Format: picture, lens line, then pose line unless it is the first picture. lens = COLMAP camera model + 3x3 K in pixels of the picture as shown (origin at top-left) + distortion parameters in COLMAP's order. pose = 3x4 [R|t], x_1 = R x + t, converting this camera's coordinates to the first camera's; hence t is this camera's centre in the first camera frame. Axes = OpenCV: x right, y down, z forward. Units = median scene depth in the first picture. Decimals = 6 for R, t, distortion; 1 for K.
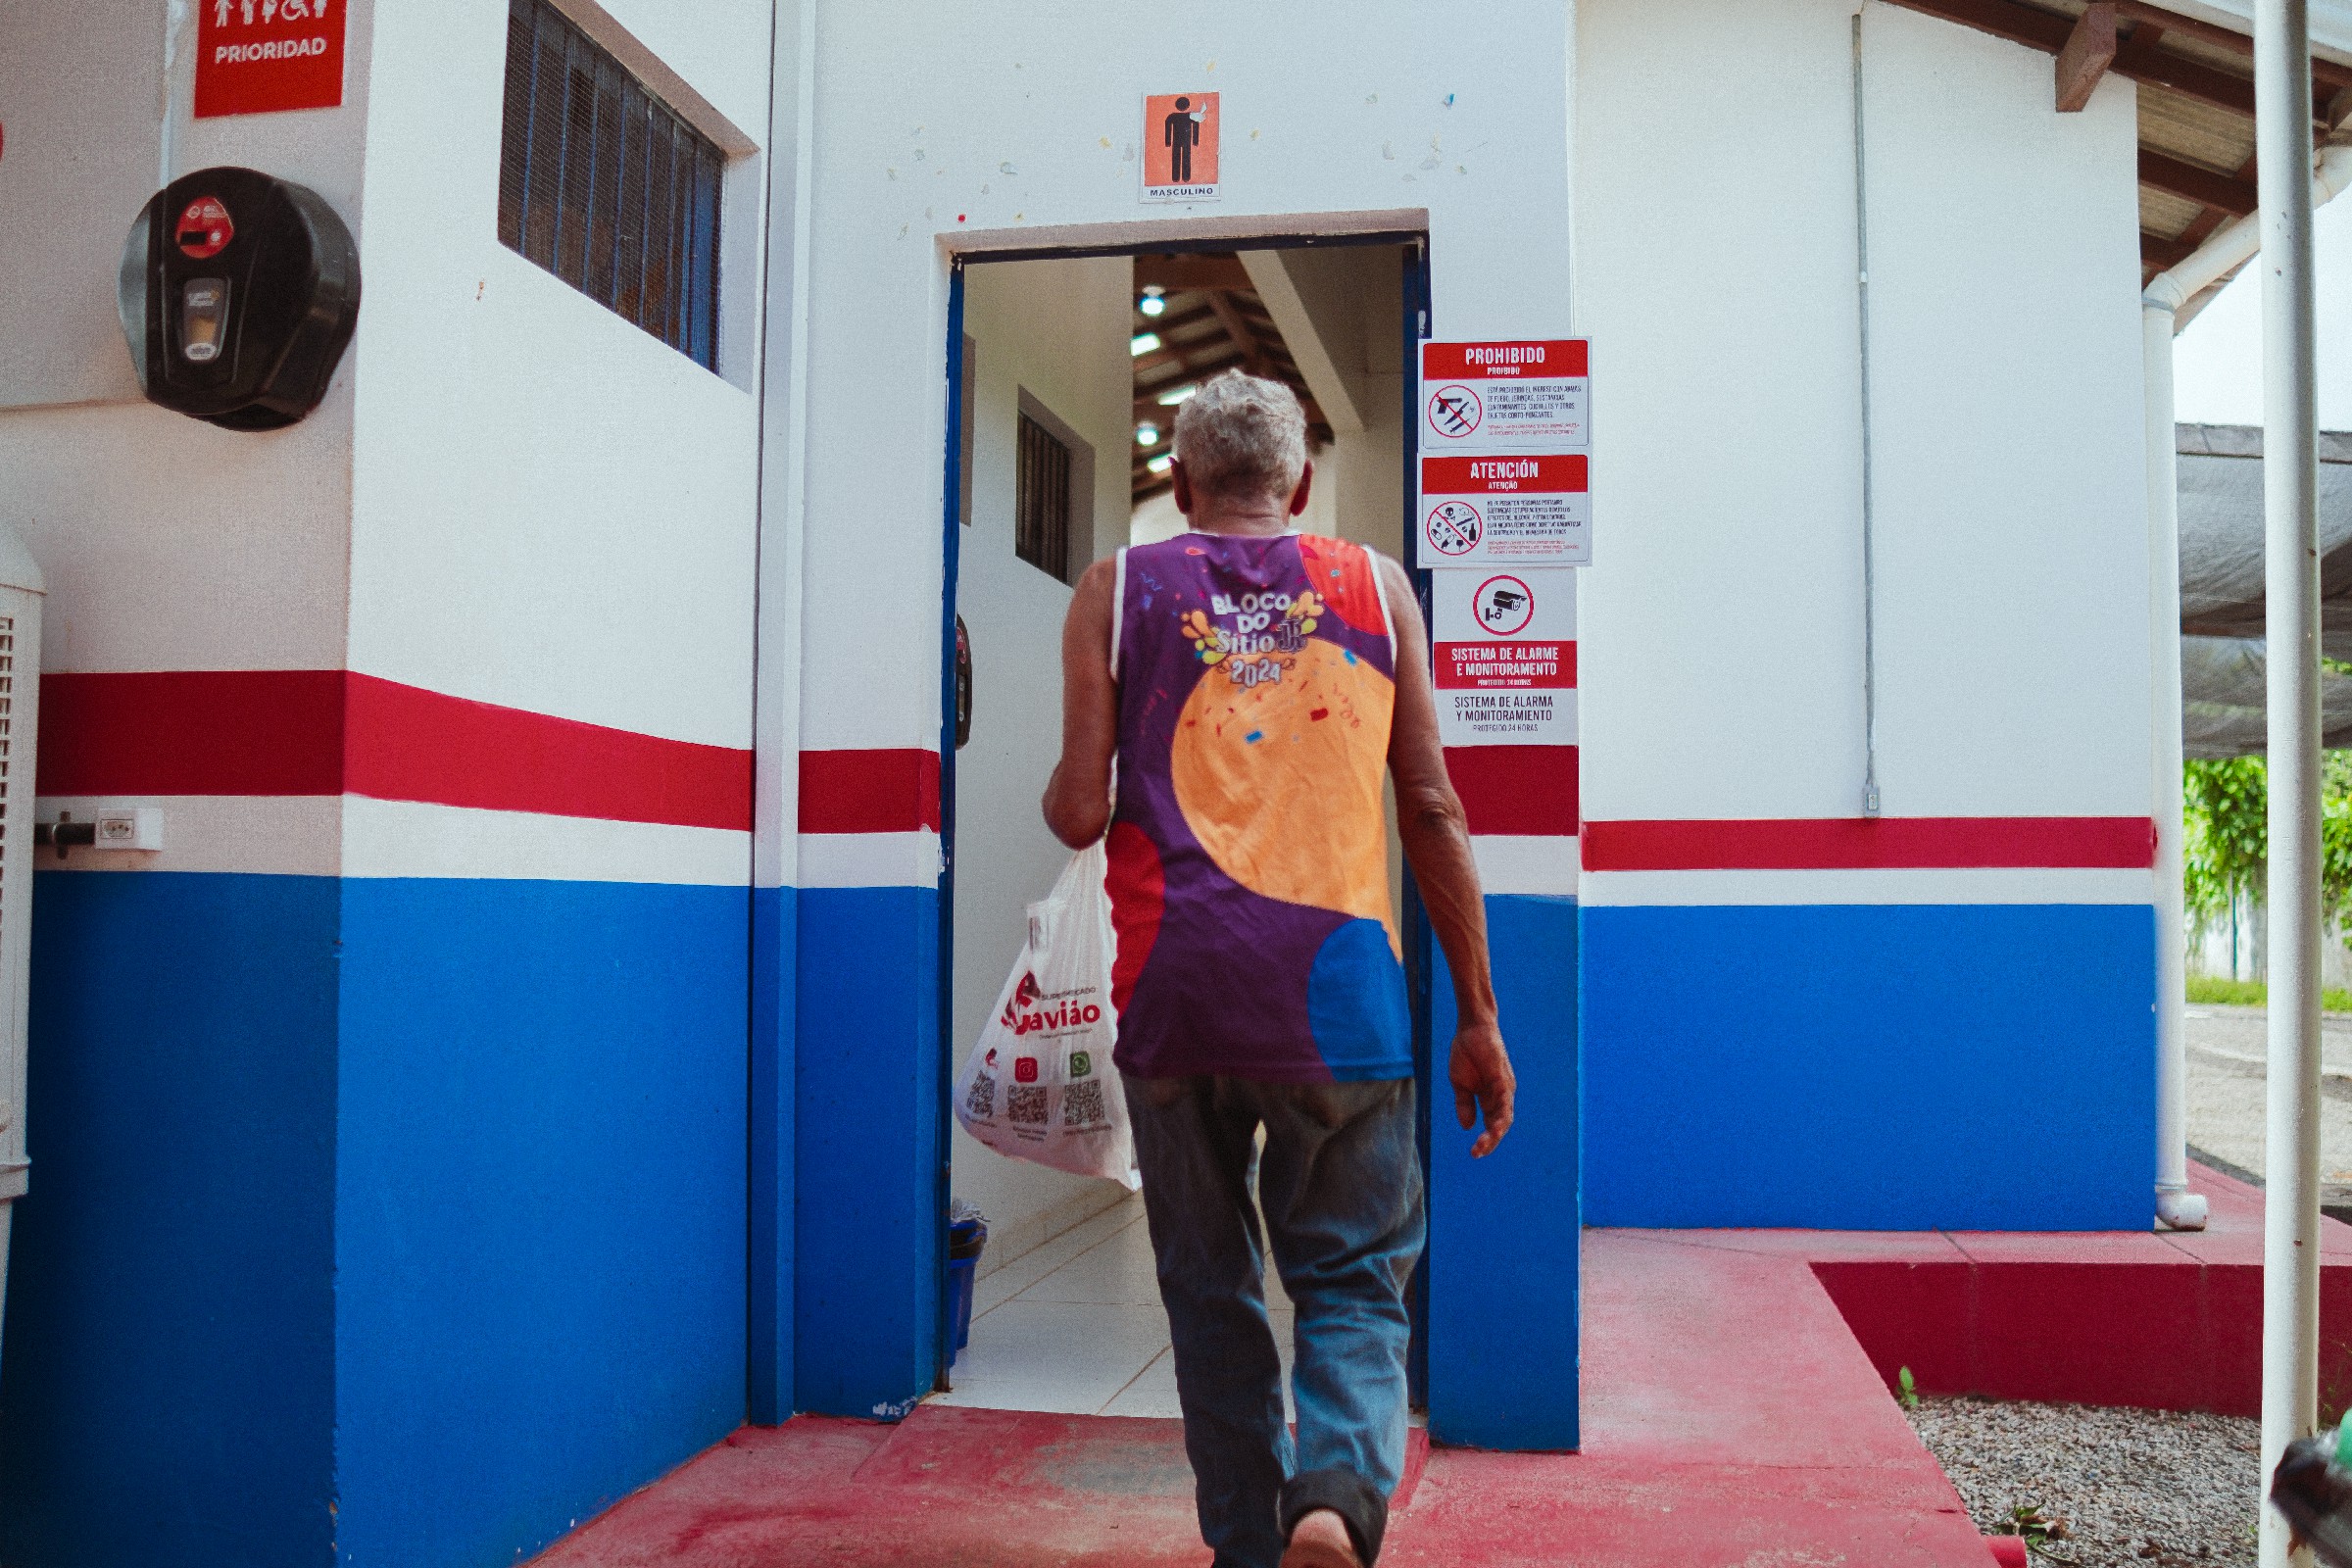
lens RADIAL K [[2356.9, 0, 1176.0], [0, 2356.9, 784.0], [0, 0, 1]] dist [-0.187767, 0.193075]
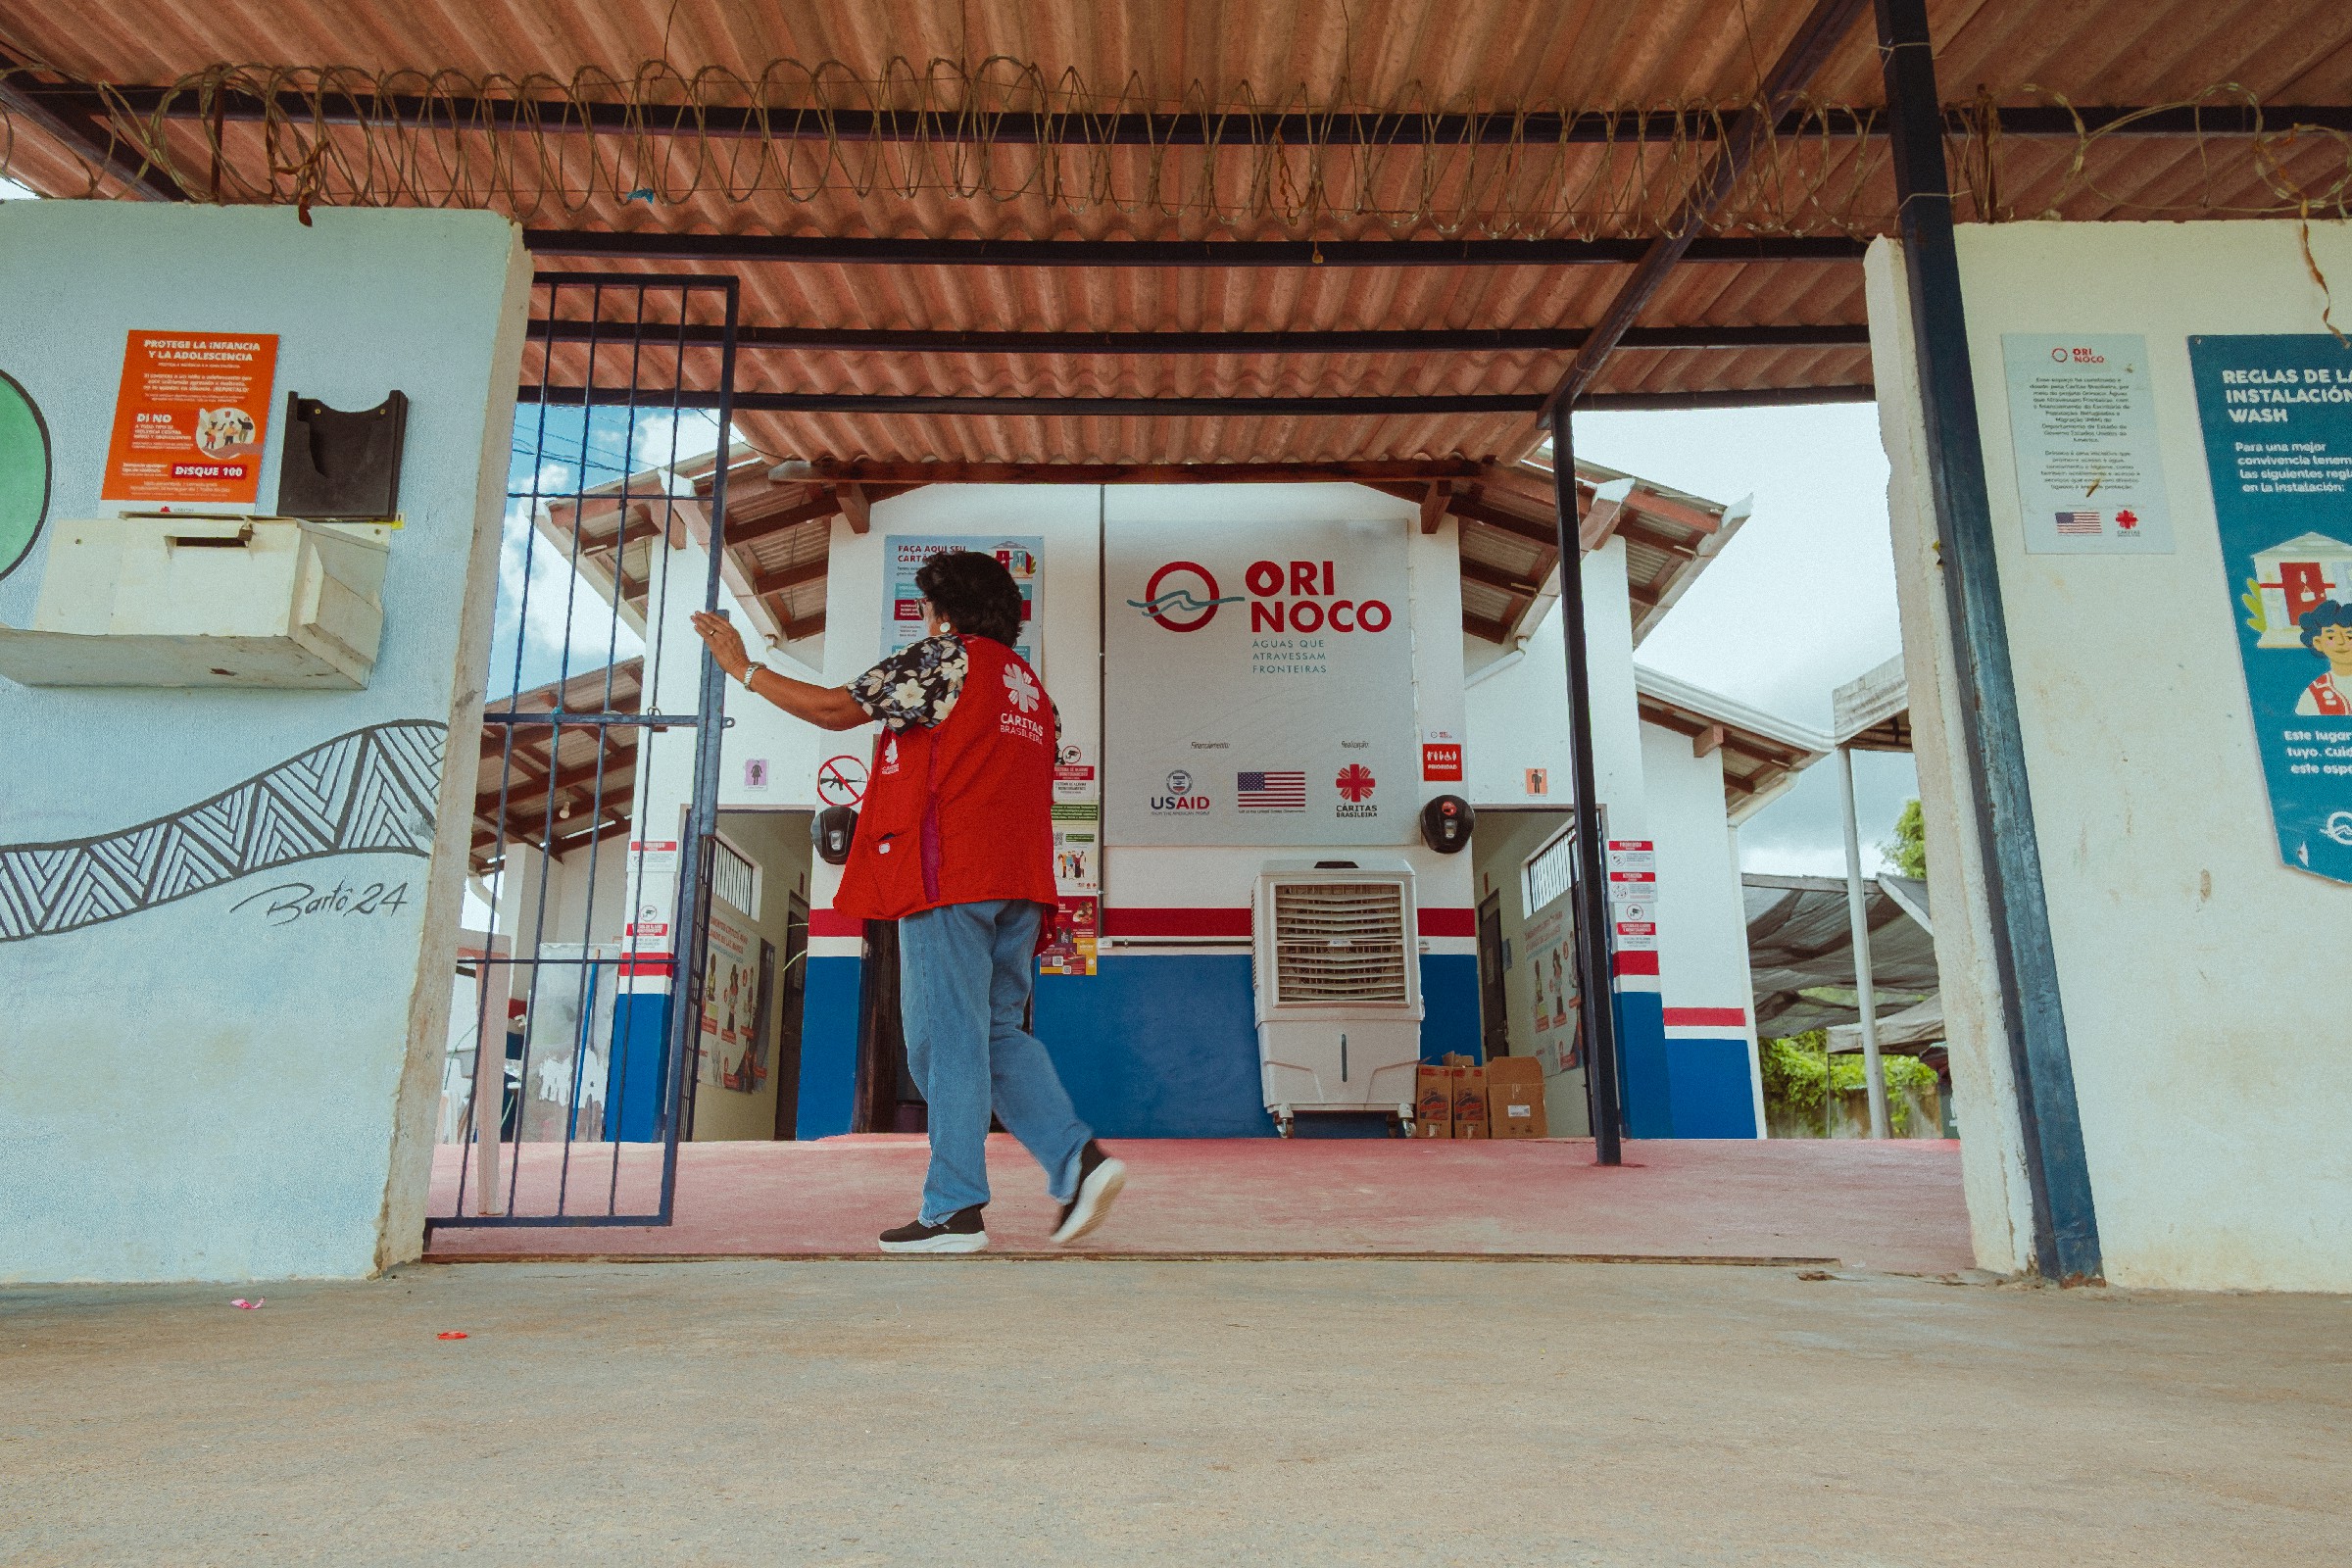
lens RADIAL K [[1563.0, 0, 1185.0], [0, 1563.0, 778.9], [0, 0, 1]] dist [0.068622, -0.026110]
pose [[0.980465, 0.041012, 0.192369, -1.030312], [-0.000704, 0.978746, -0.205073, 0.223496], [-0.196690, 0.200931, 0.959656, -1.258474]]
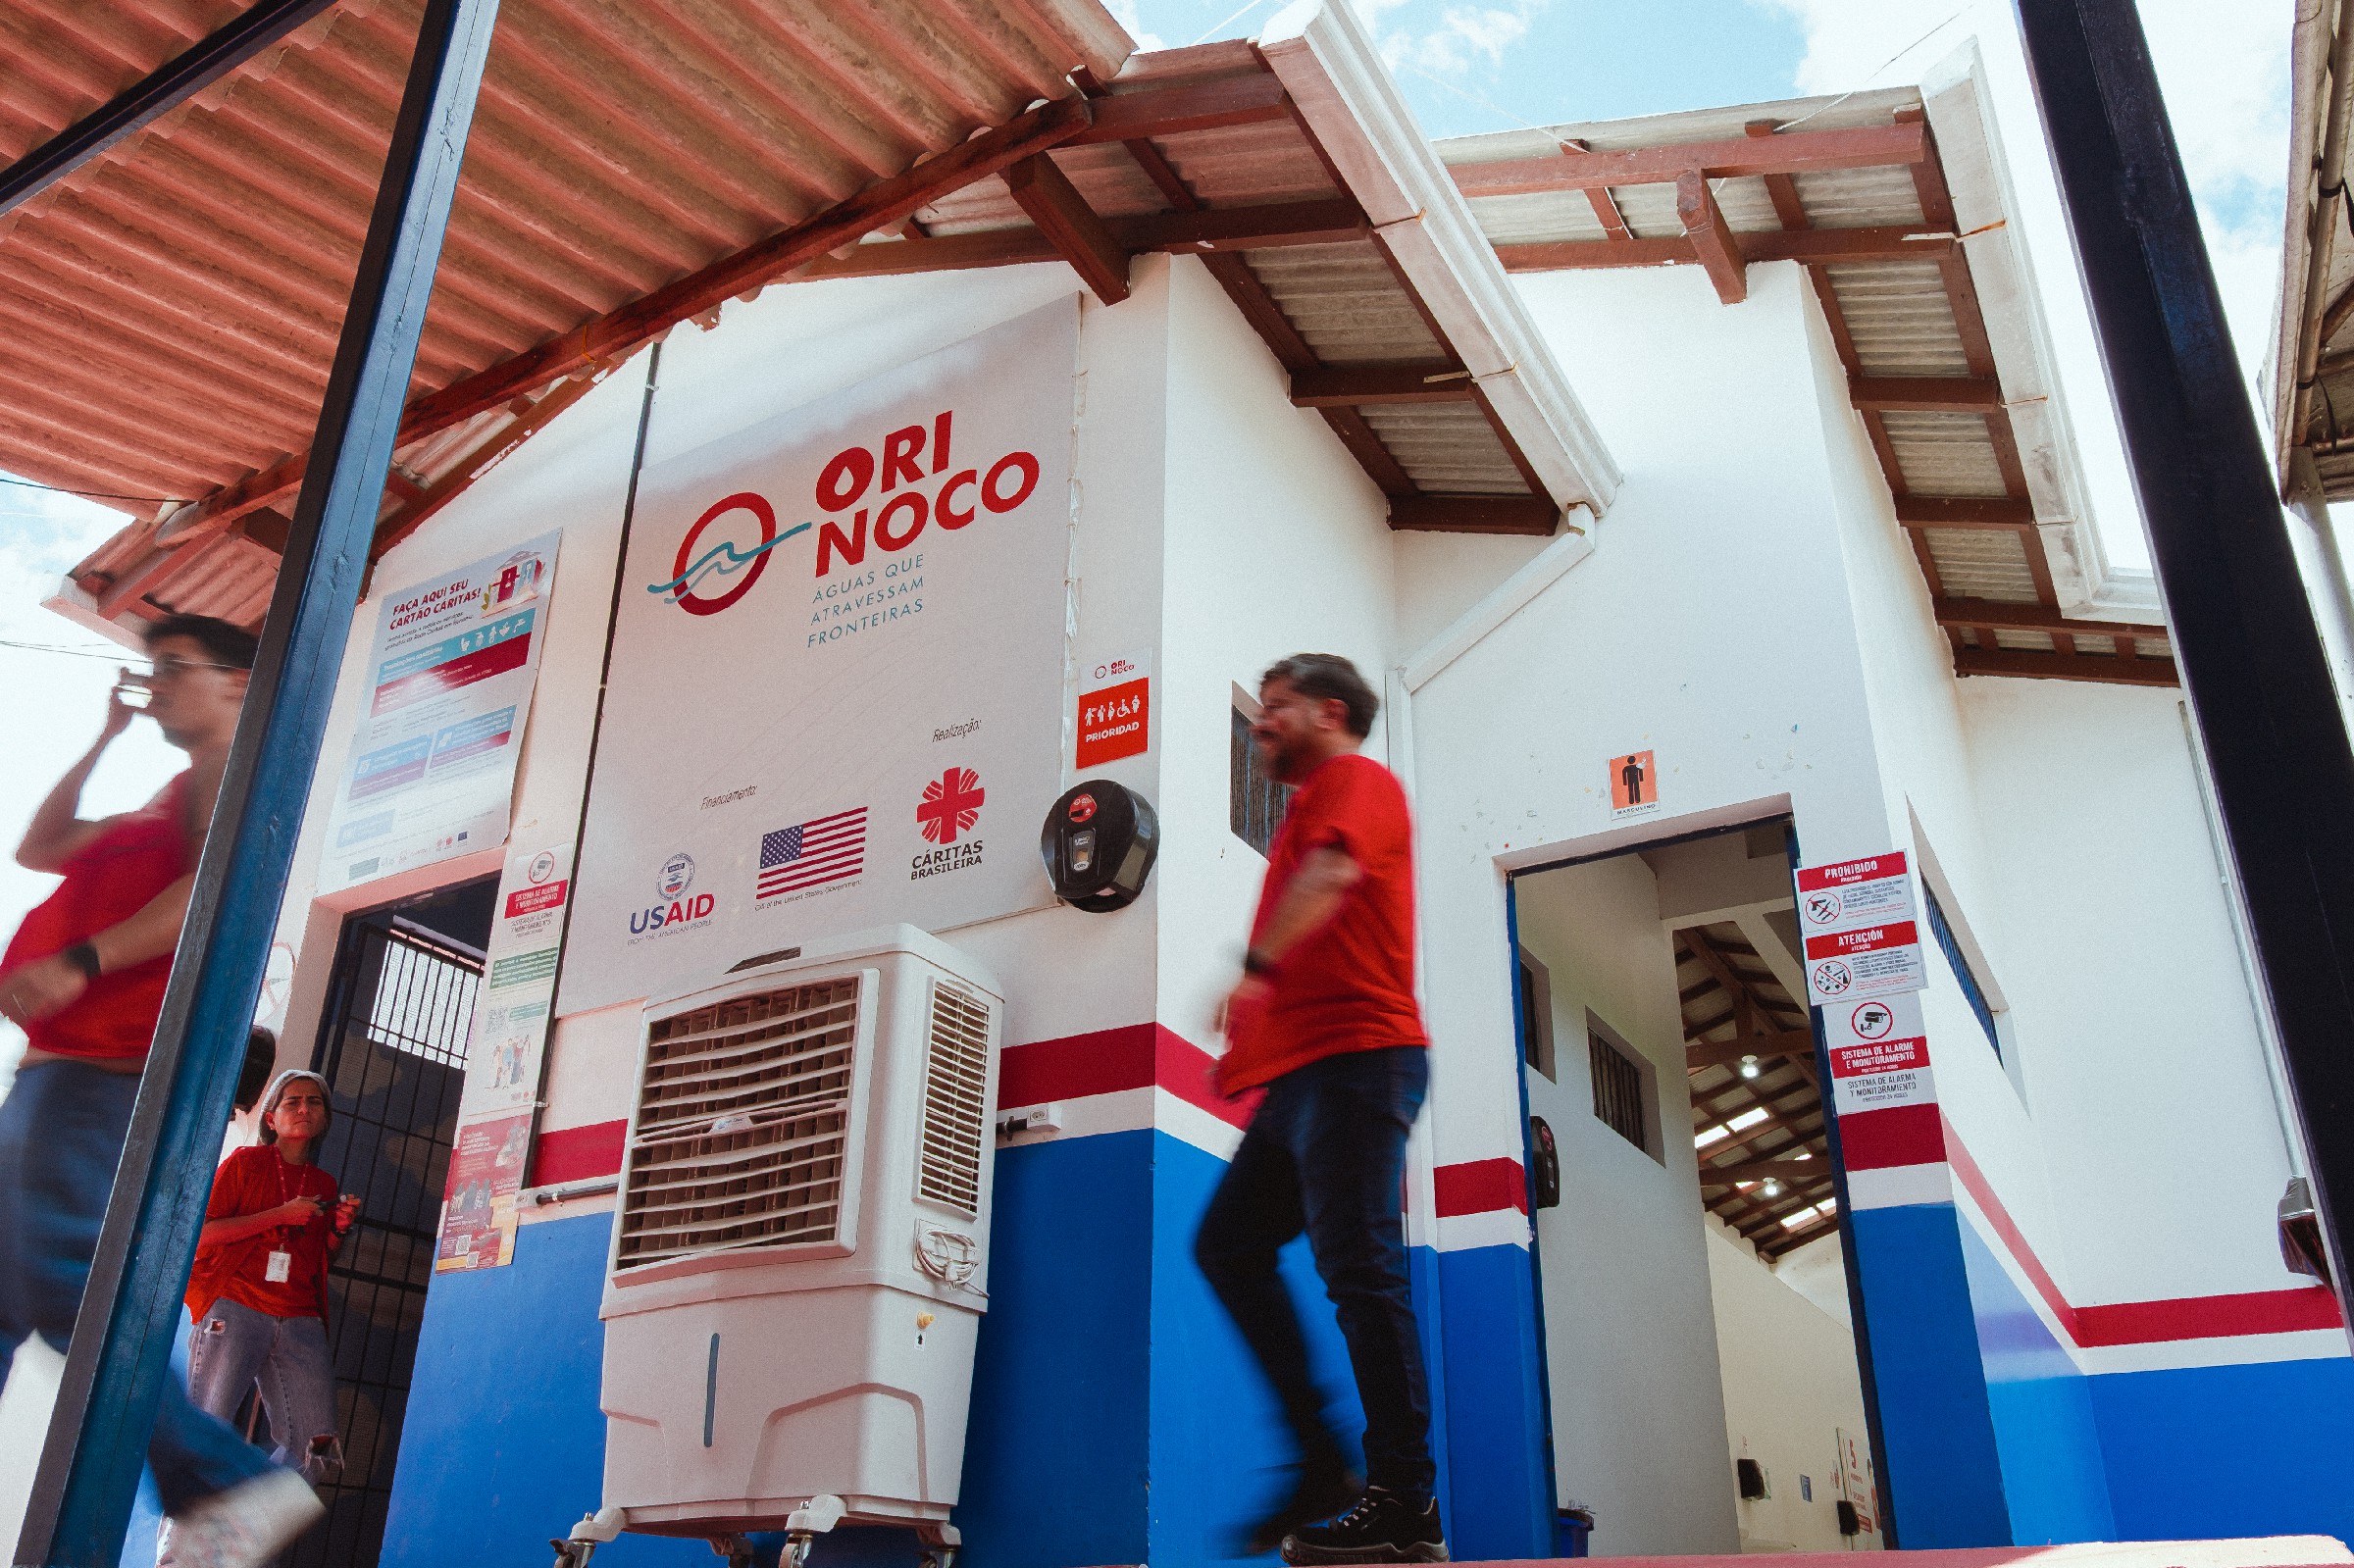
lens RADIAL K [[1806.3, 0, 1202.8], [0, 1806.3, 862.7], [0, 0, 1]] dist [0.019649, 0.000707]
pose [[0.944049, -0.136123, -0.300404, 0.096260], [0.017275, 0.930010, -0.367129, 0.258347], [0.329353, 0.341398, 0.880326, -0.232279]]
